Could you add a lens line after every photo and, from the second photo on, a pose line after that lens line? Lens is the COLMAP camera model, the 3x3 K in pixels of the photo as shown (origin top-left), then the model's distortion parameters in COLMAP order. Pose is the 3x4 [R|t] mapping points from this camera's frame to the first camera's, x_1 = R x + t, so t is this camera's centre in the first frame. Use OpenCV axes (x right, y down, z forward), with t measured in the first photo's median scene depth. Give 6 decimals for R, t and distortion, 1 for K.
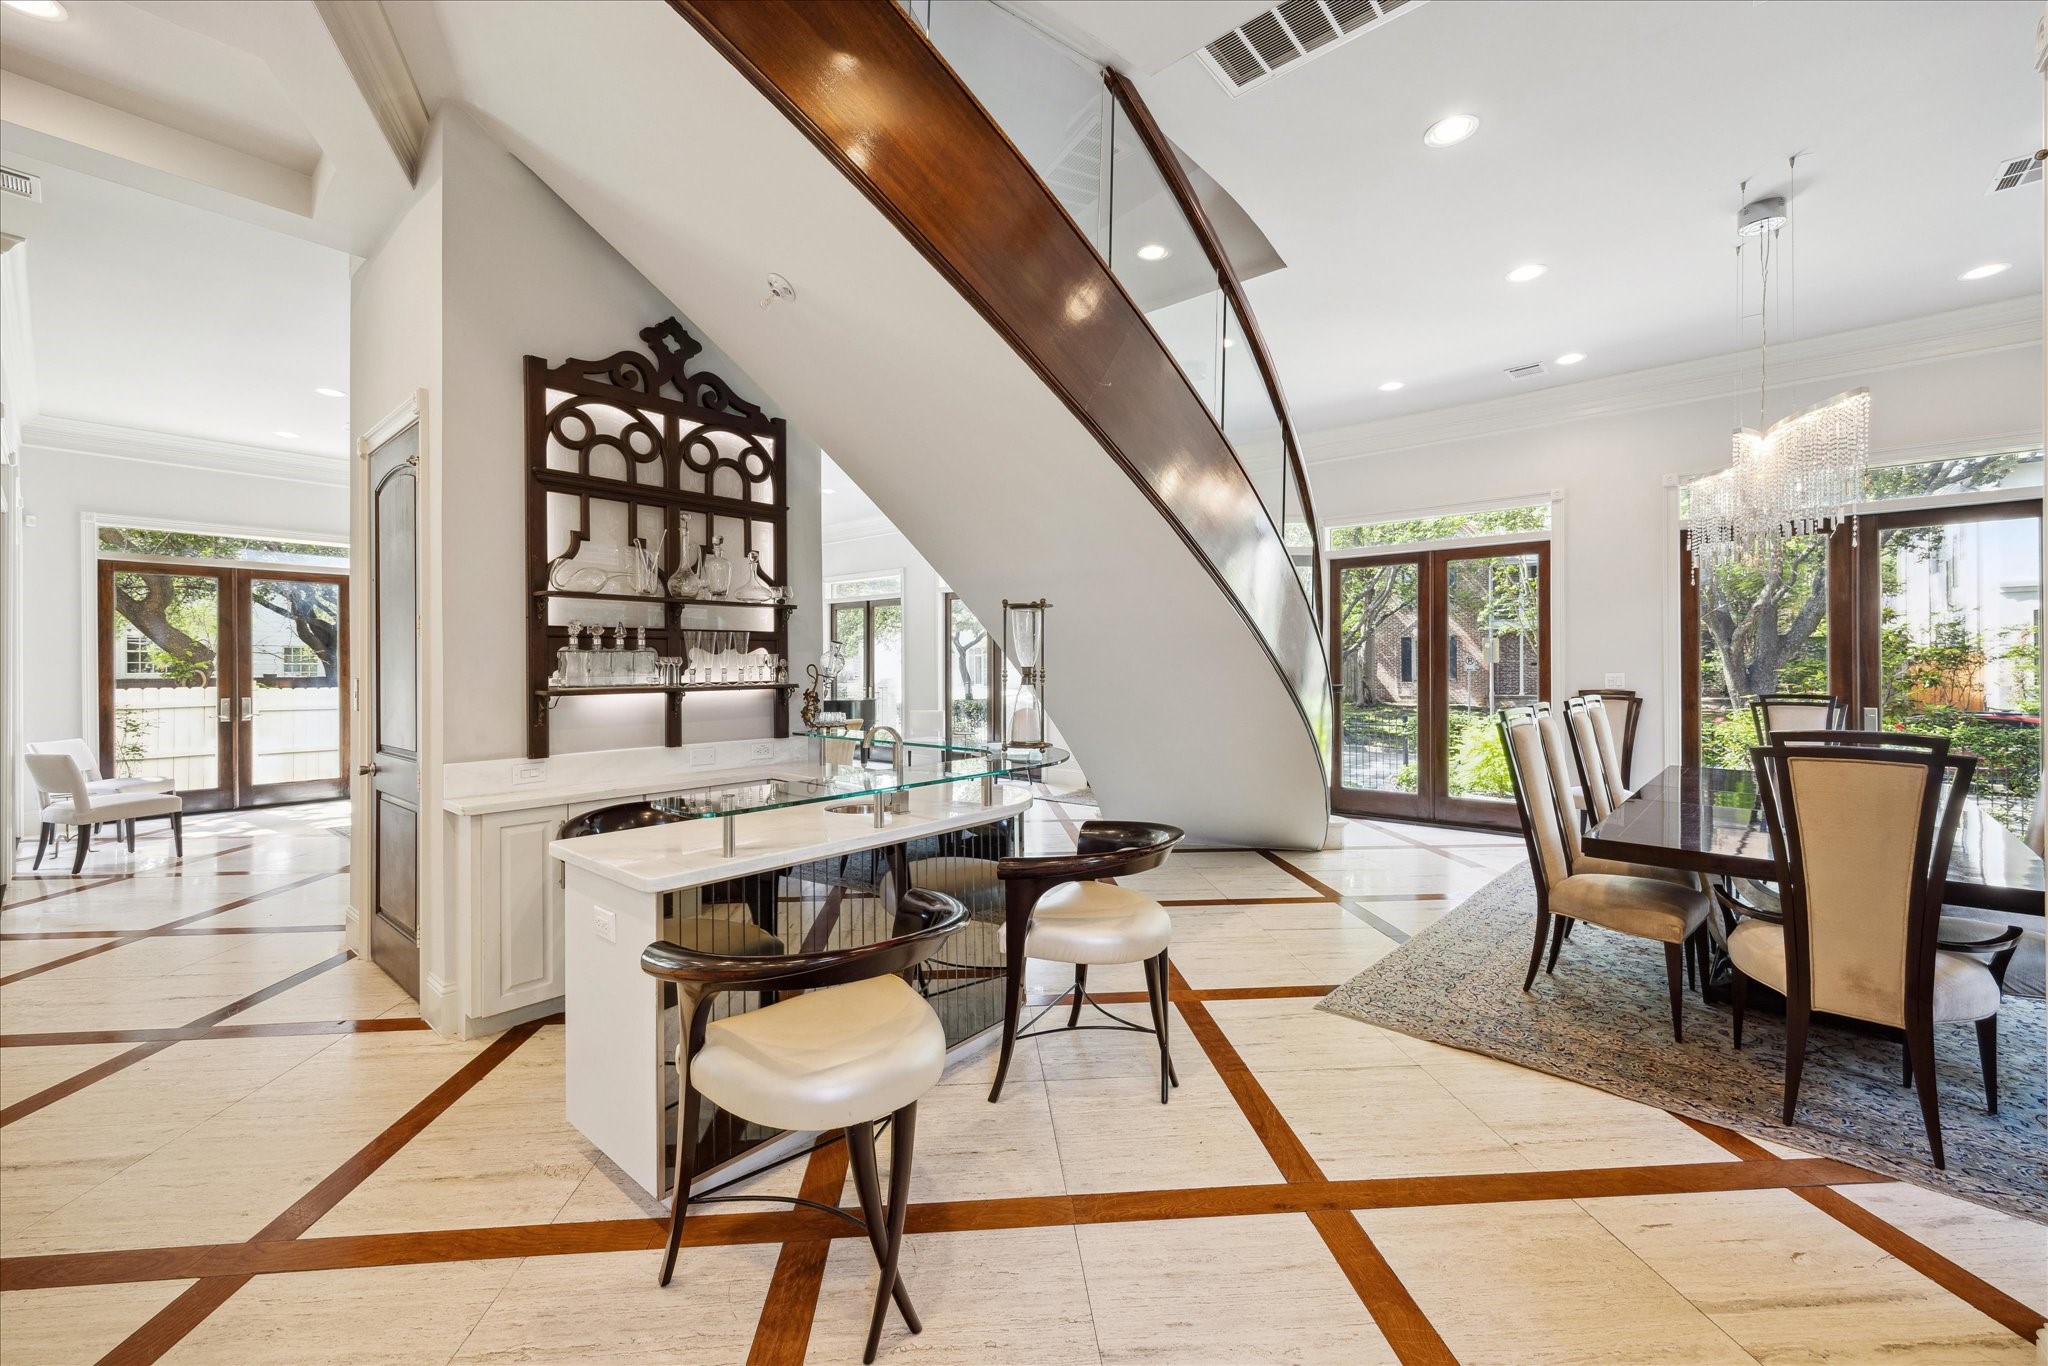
lens RADIAL K [[831.9, 0, 1011.7], [0, 831.9, 660.3], [0, 0, 1]] dist [0.006911, 0.000012]
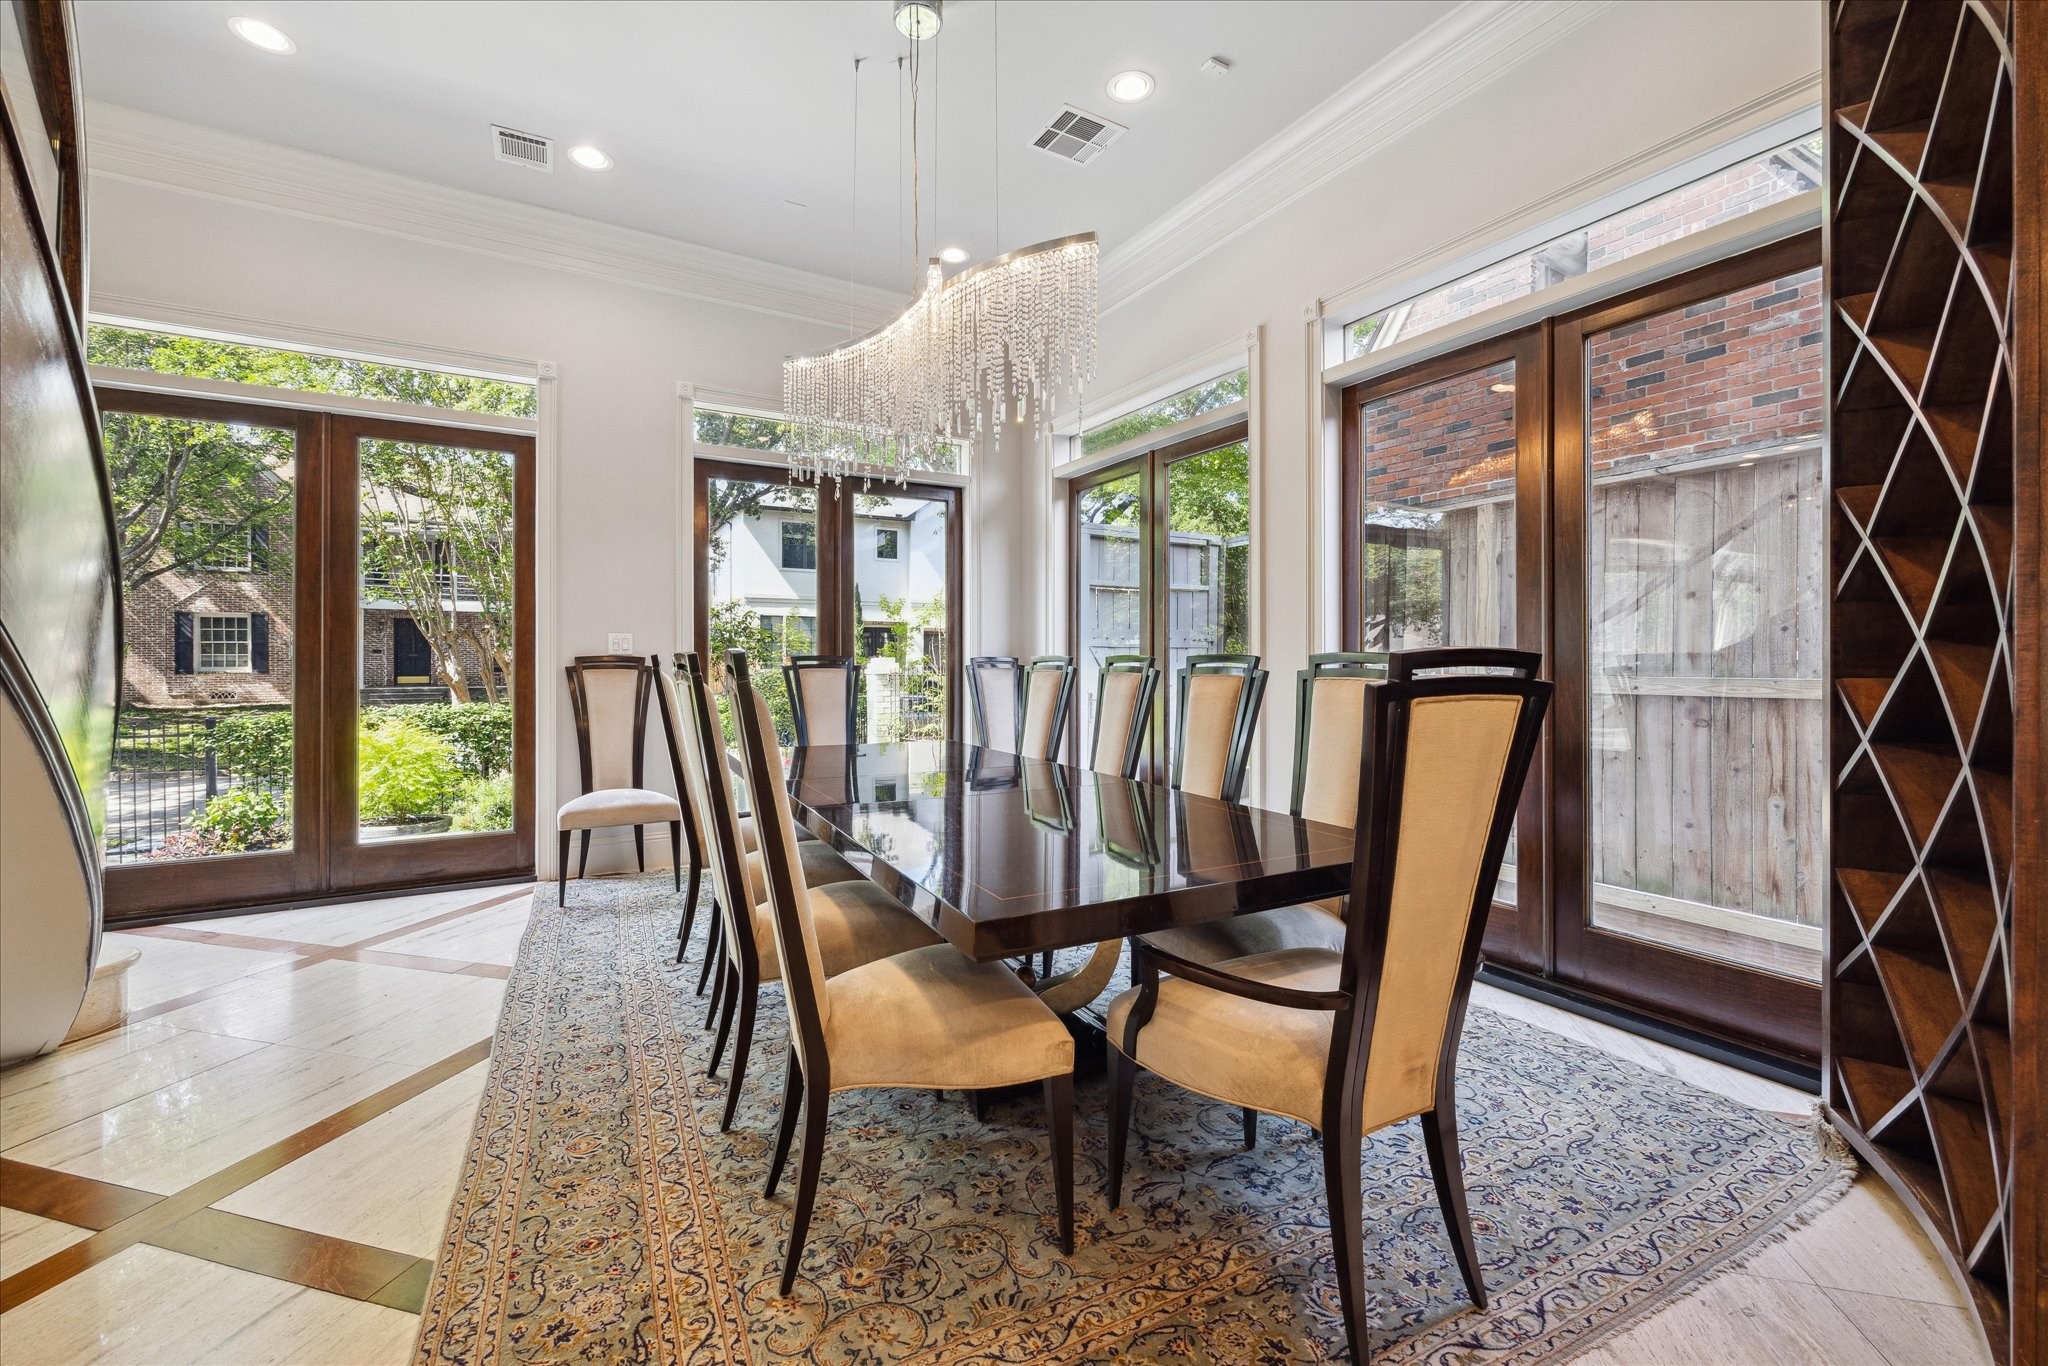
lens RADIAL K [[831.9, 0, 1011.7], [0, 831.9, 660.3], [0, 0, 1]] dist [0.006911, 0.000012]
pose [[0.325740, 0.002703, 0.945456, 0.131150], [-0.006277, 0.999980, -0.000696, 0.035485], [-0.945439, -0.005708, 0.325750, 0.408697]]
